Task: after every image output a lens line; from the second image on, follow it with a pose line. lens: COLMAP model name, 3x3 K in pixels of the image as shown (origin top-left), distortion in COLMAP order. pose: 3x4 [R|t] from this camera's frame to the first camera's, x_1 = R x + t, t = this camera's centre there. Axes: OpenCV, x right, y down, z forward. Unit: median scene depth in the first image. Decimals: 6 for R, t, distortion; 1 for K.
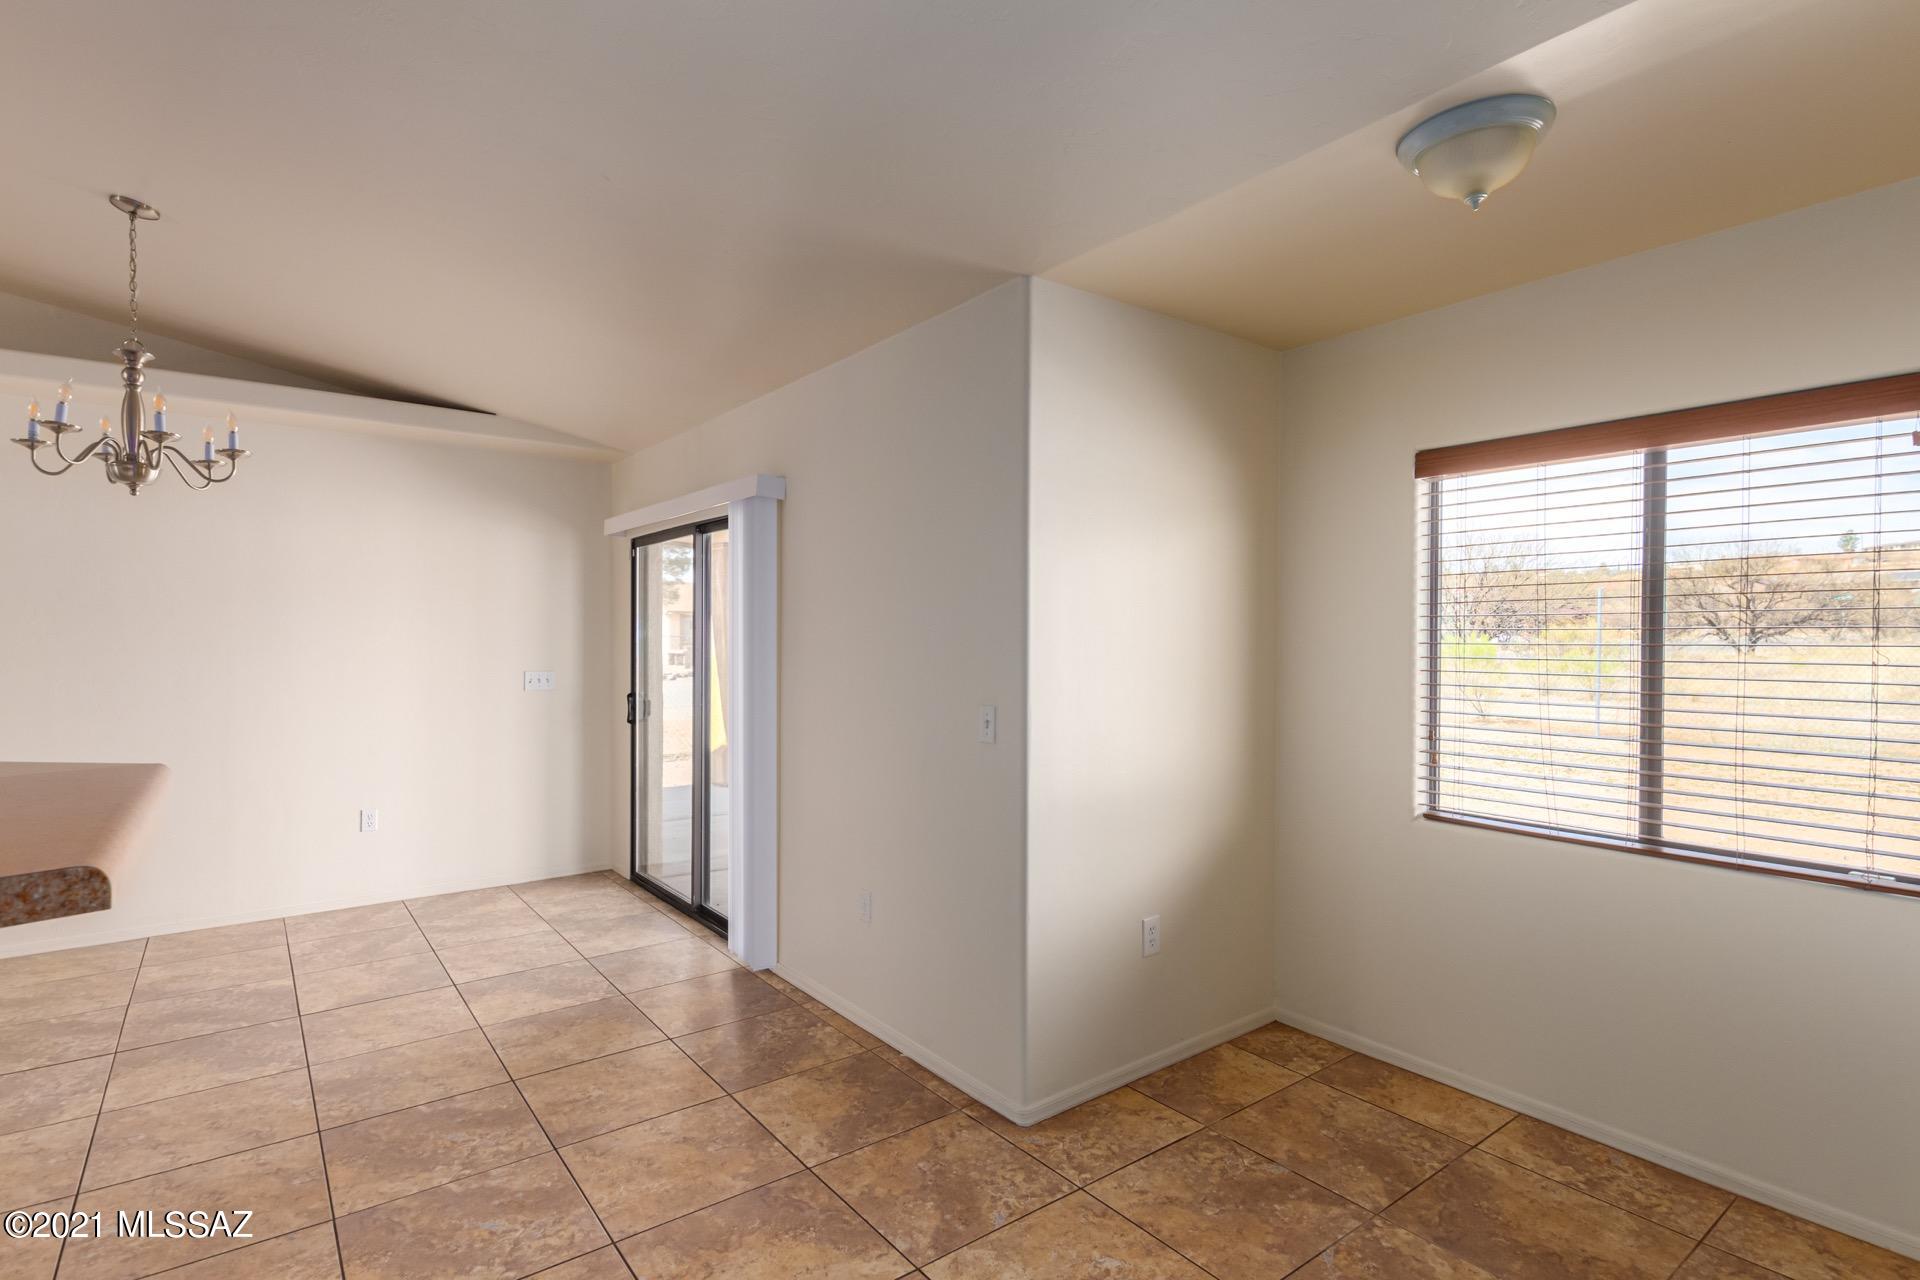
lens RADIAL K [[932.2, 0, 959.0], [0, 932.2, 653.5], [0, 0, 1]] dist [0.024444, -0.013633]
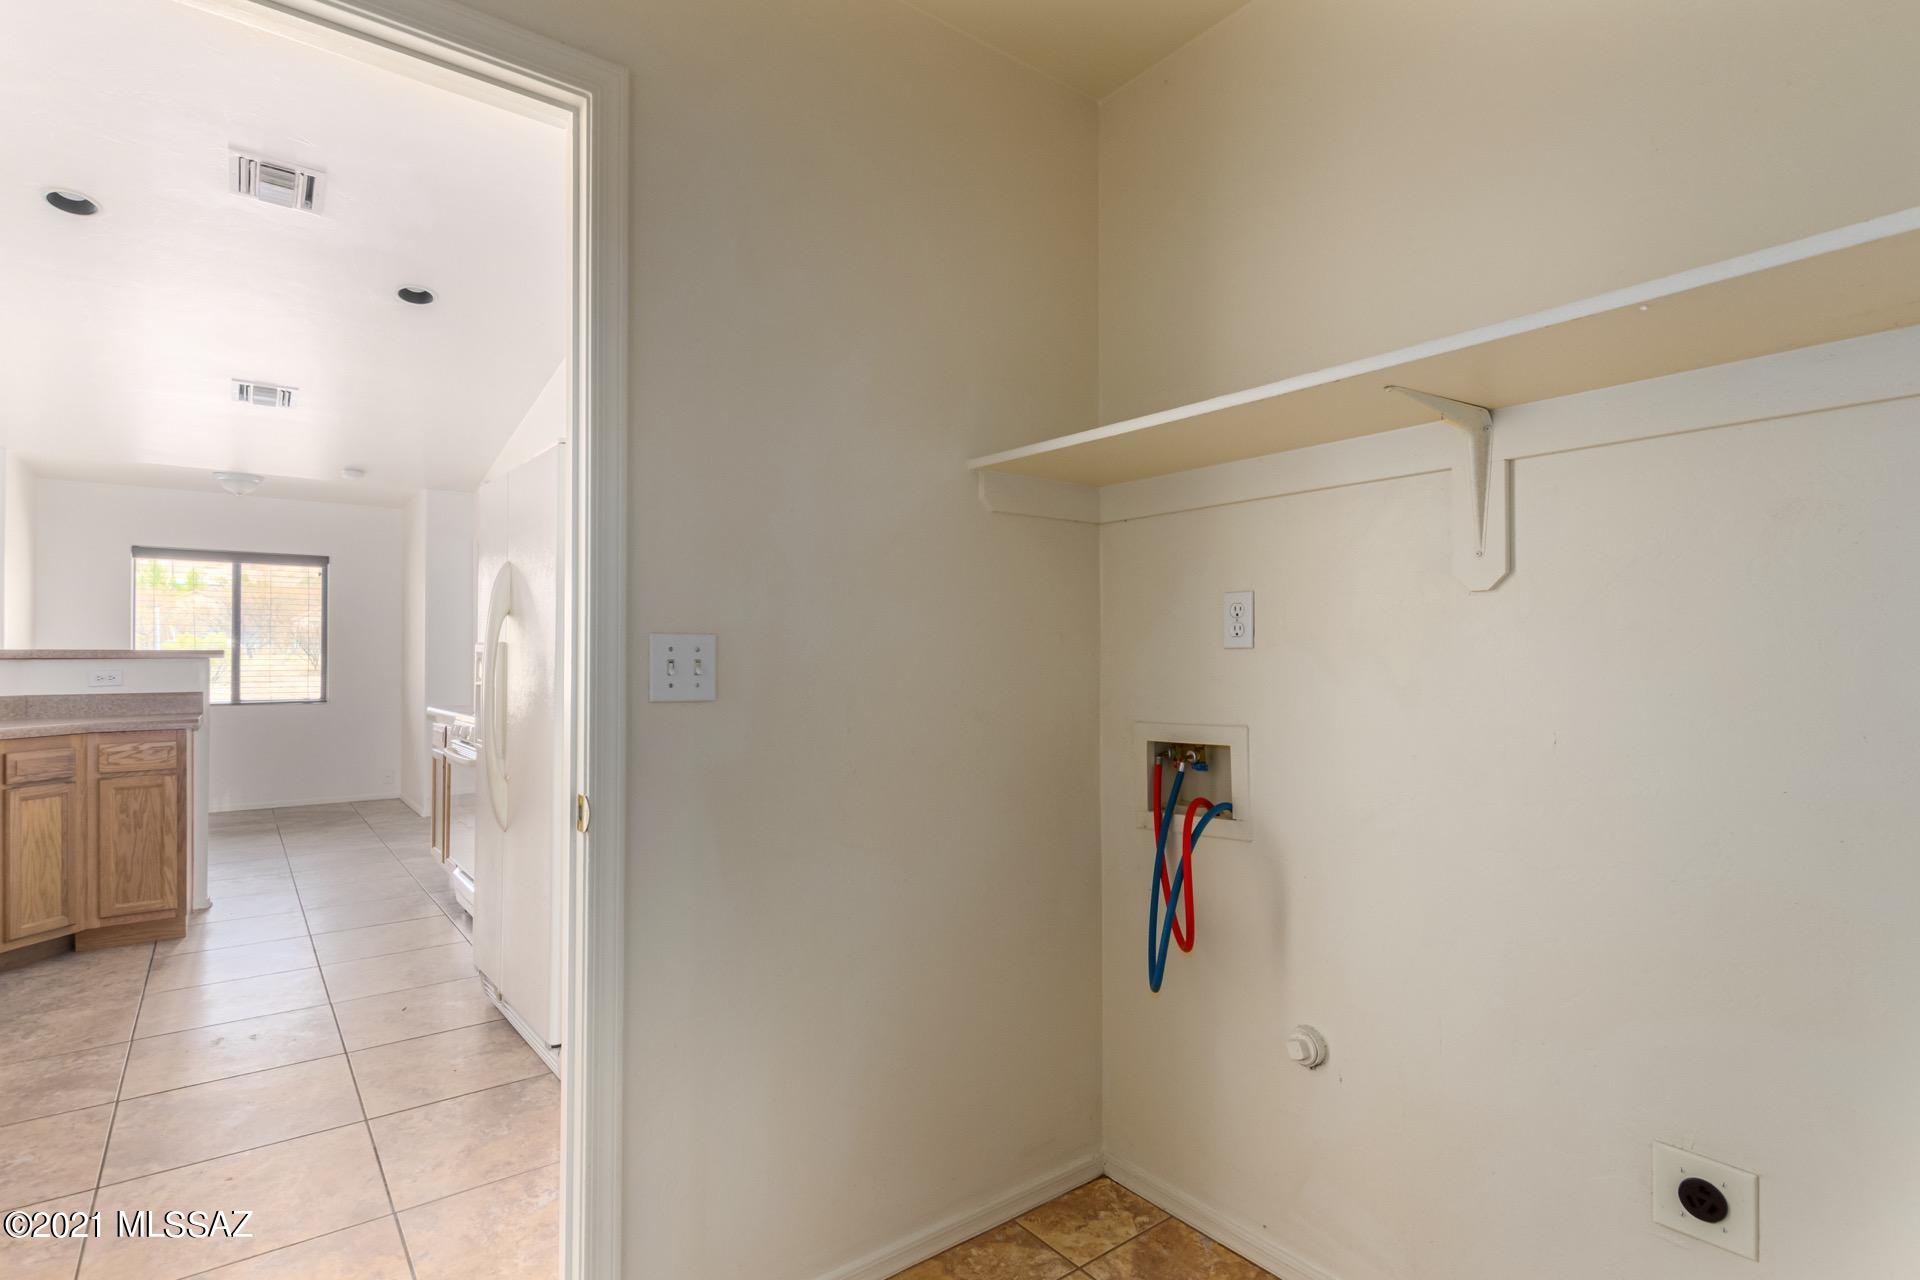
lens RADIAL K [[932.2, 0, 959.0], [0, 932.2, 653.5], [0, 0, 1]] dist [0.024444, -0.013633]
pose [[-0.010801, 0.003879, 0.999934, -2.068365], [0.018714, 0.999818, -0.003677, 0.104841], [-0.999767, 0.018674, -0.010871, -1.116164]]
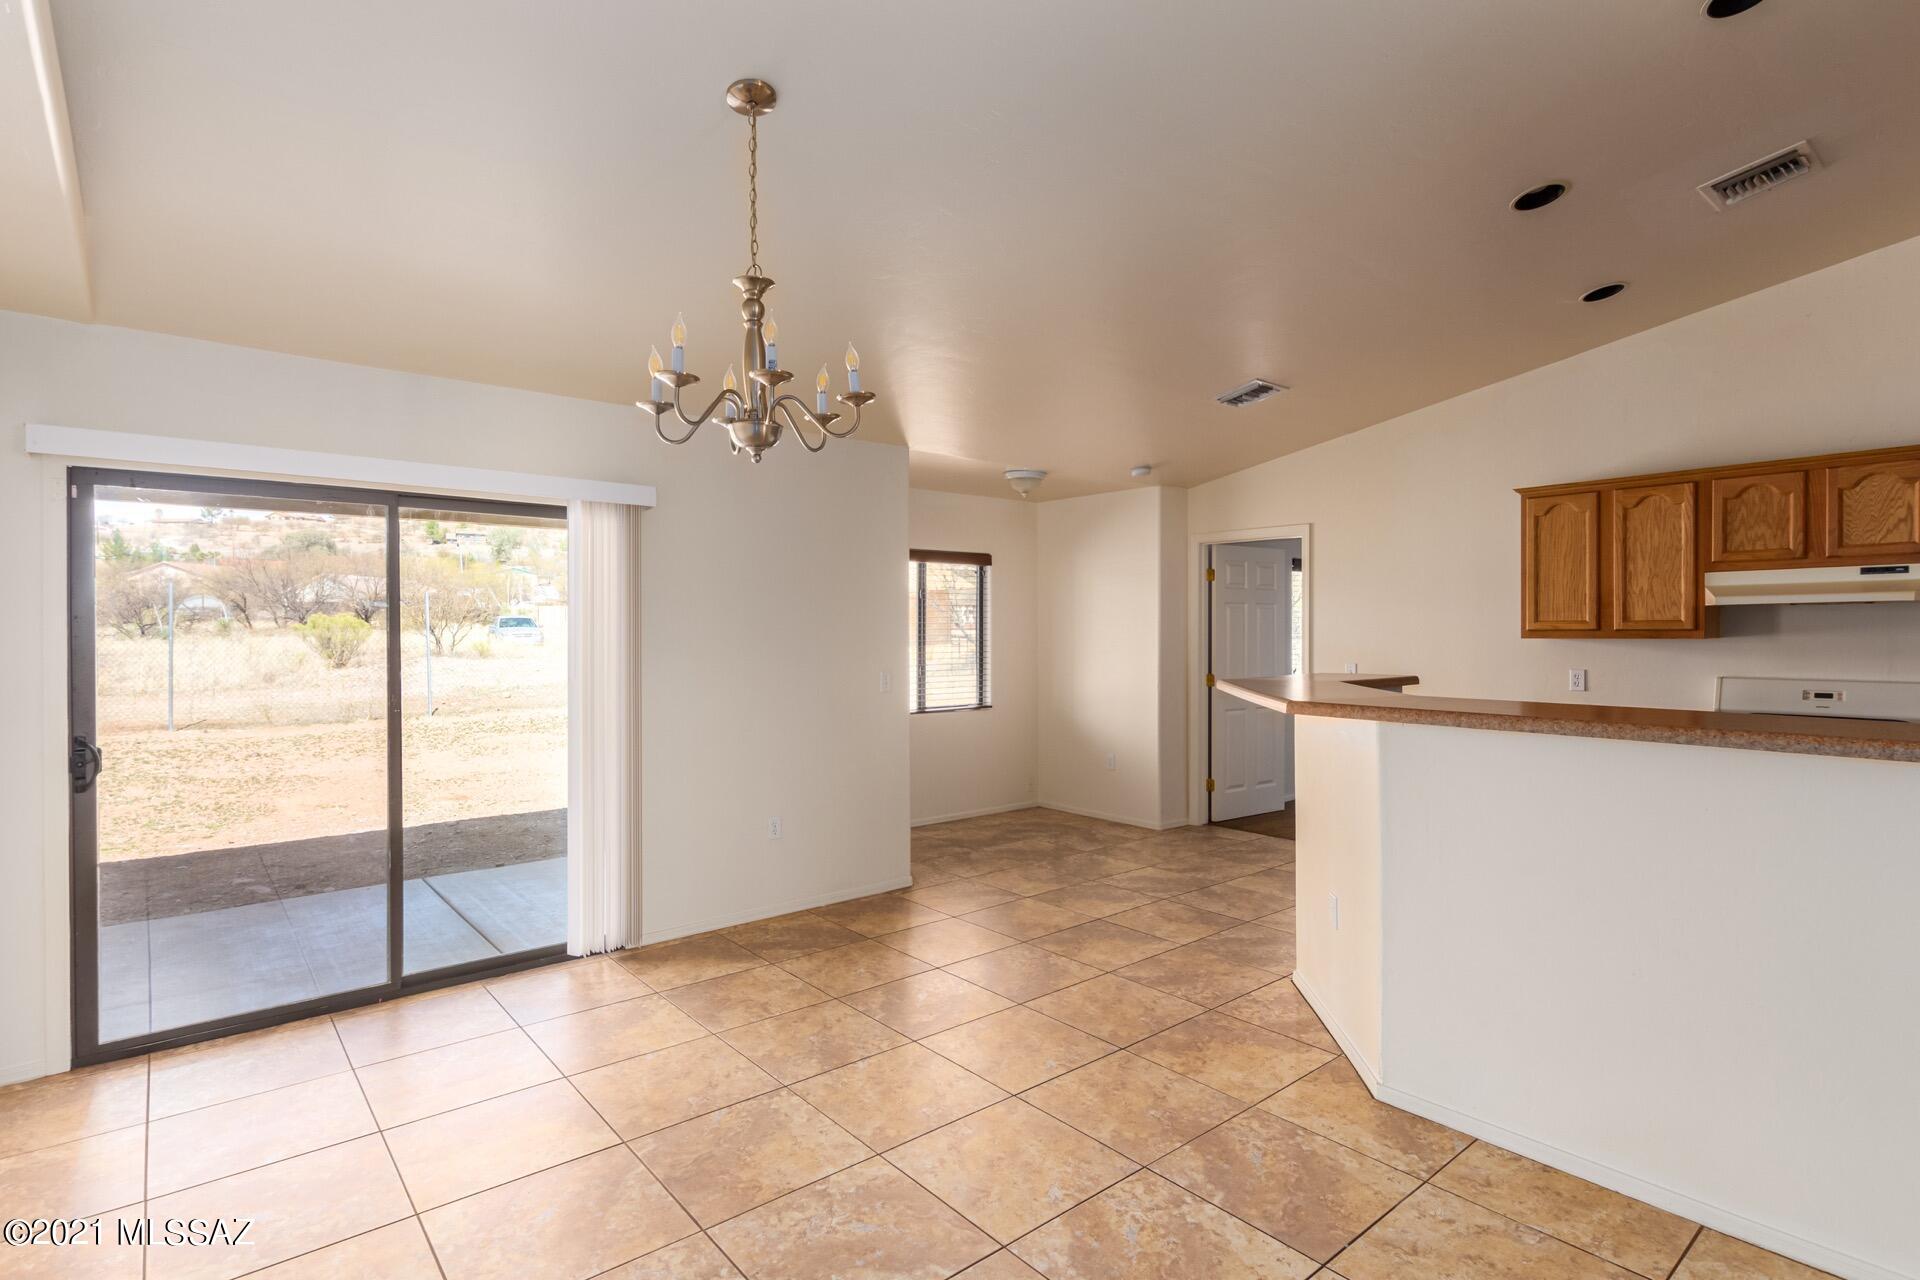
lens RADIAL K [[943.9, 0, 956.0], [0, 943.9, 642.2], [0, 0, 1]] dist [0.020495, -0.011045]
pose [[-0.039419, -0.015025, 0.999110, -1.924620], [0.022292, 0.999625, 0.015912, -0.029070], [-0.998974, 0.022900, -0.039069, 0.992629]]
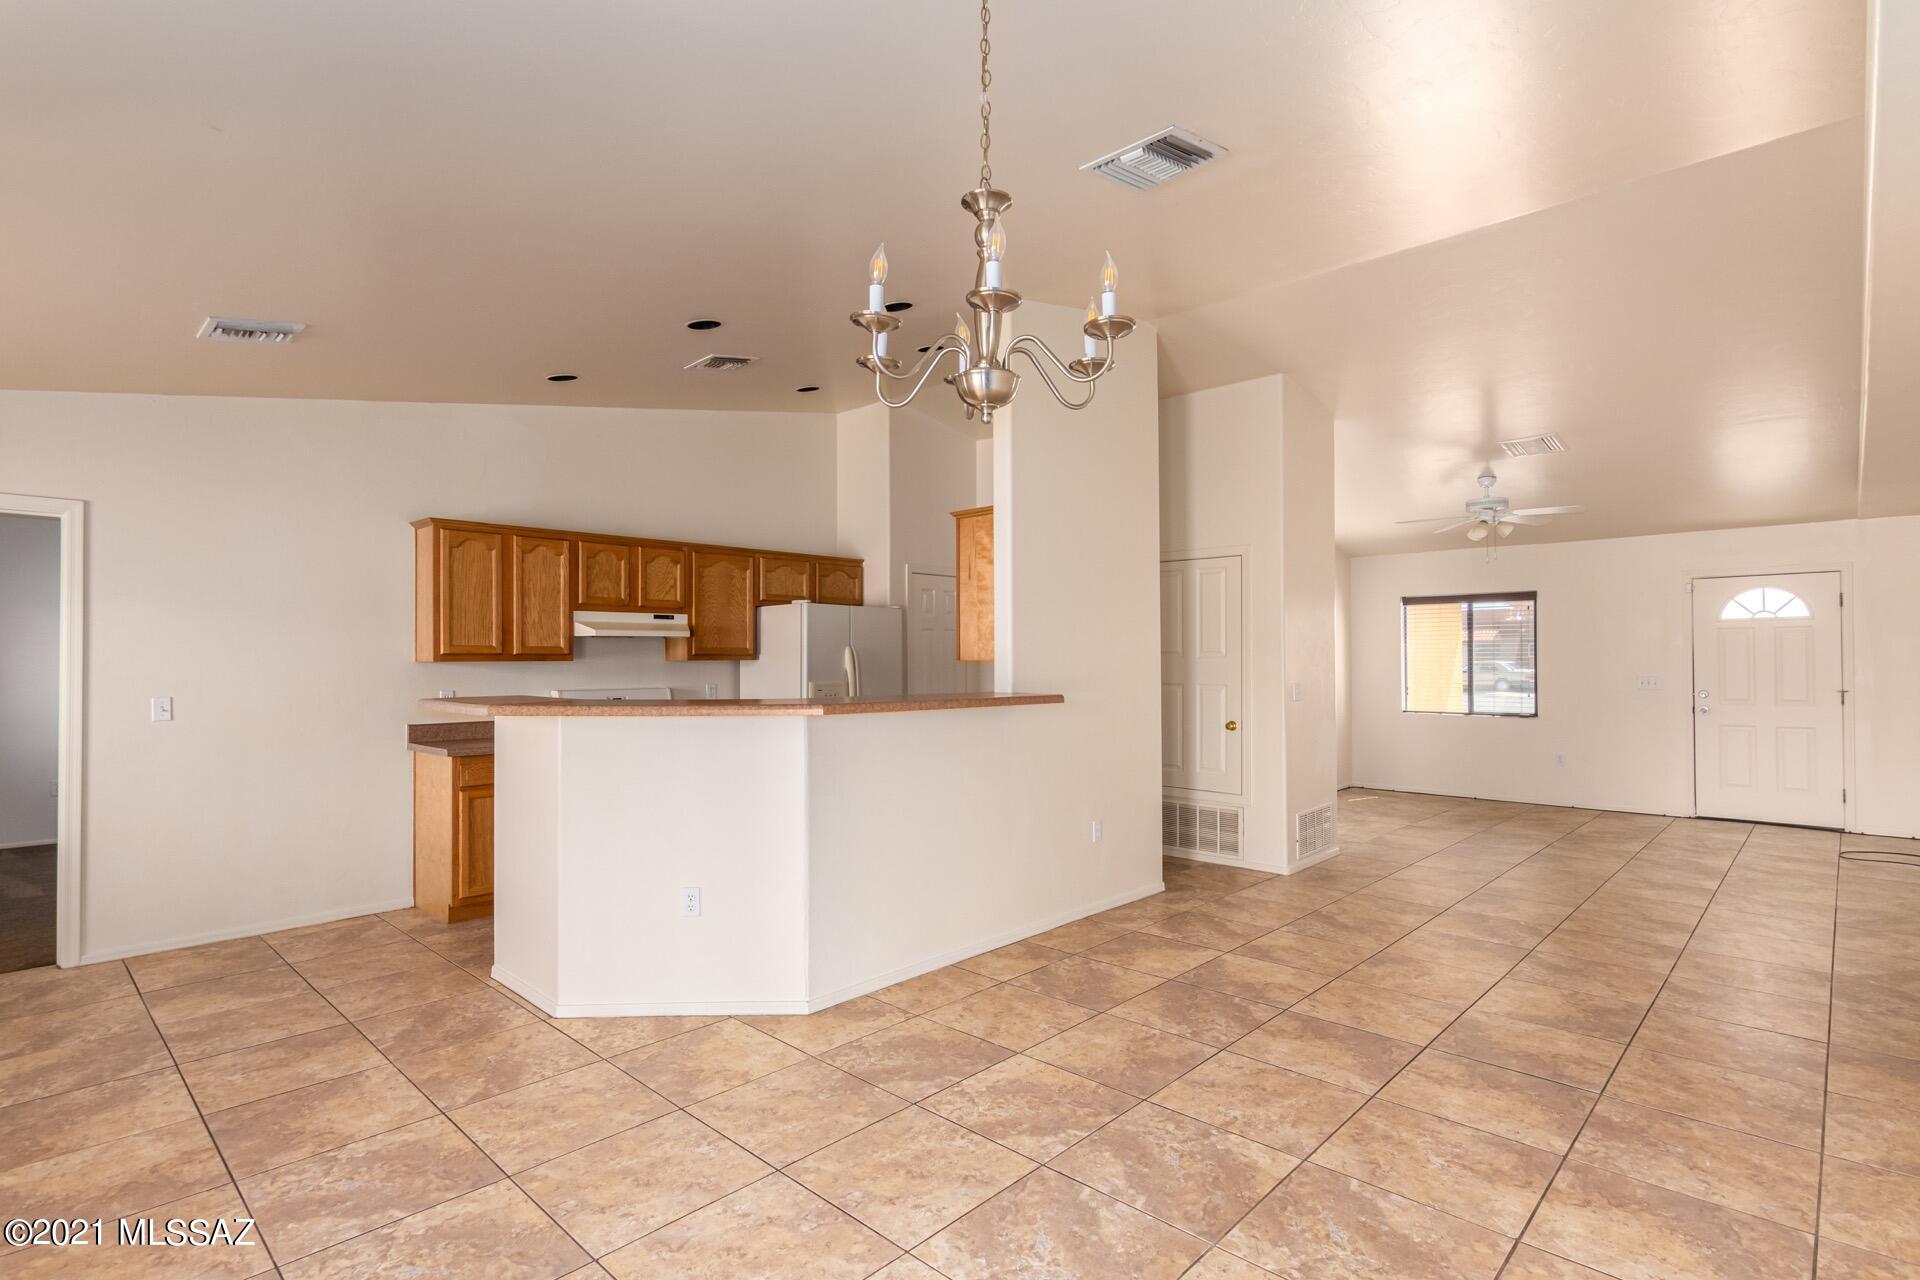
lens RADIAL K [[932.2, 0, 959.0], [0, 932.2, 653.5], [0, 0, 1]] dist [0.024444, -0.013633]
pose [[-0.988219, 0.000519, -0.153048, -0.874663], [-0.001101, 0.999944, 0.010504, -0.020611], [0.153045, 0.010548, -0.988163, 1.860670]]
